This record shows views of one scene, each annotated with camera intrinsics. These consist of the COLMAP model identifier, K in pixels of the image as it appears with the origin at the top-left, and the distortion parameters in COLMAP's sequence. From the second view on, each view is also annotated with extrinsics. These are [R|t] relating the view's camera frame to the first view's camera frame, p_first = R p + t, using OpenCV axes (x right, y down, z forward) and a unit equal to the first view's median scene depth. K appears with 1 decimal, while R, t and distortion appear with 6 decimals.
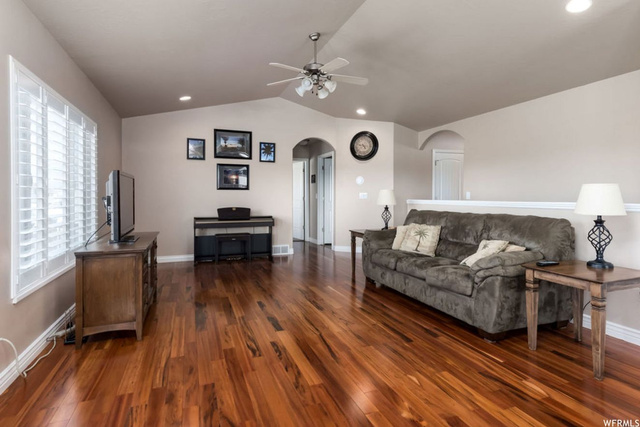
lens RADIAL K [[351.8, 0, 320.6], [0, 351.8, 200.5], [0, 0, 1]] dist [0.002555, 0.000321]
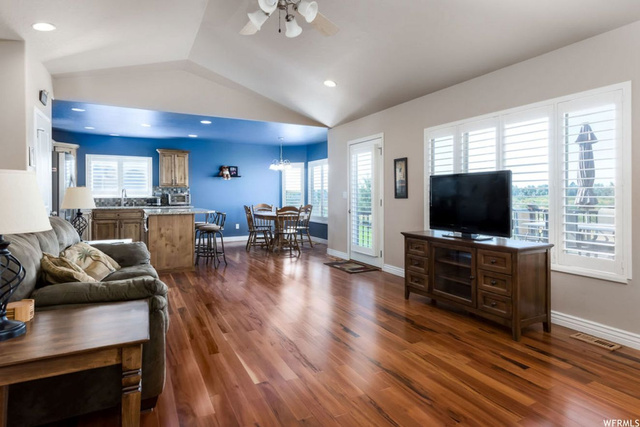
lens RADIAL K [[347.4, 0, 319.1], [0, 347.4, 197.3], [0, 0, 1]] dist [0.002665, 0.000541]
pose [[-0.995731, -0.006017, -0.092103, -0.033891], [-0.006912, 0.999932, 0.009395, -0.024331], [0.092041, 0.009992, -0.995705, 1.920521]]
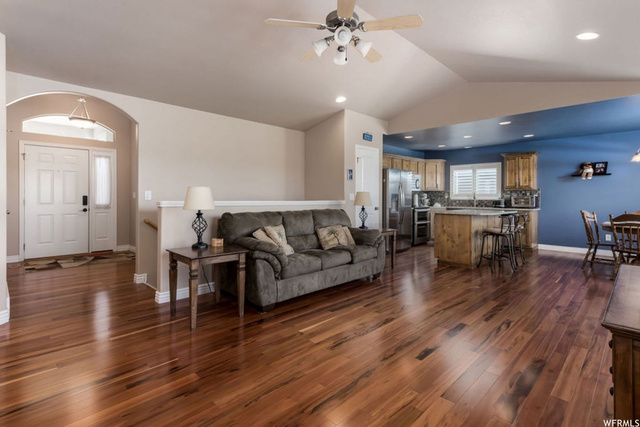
lens RADIAL K [[310.0, 0, 318.4], [0, 310.0, 197.2], [0, 0, 1]] dist [0.000920, 0.000335]
pose [[-0.396101, -0.009009, 0.918163, -0.707026], [-0.003091, 0.999959, 0.008478, -0.025712], [-0.918202, 0.000520, -0.396113, 1.557106]]
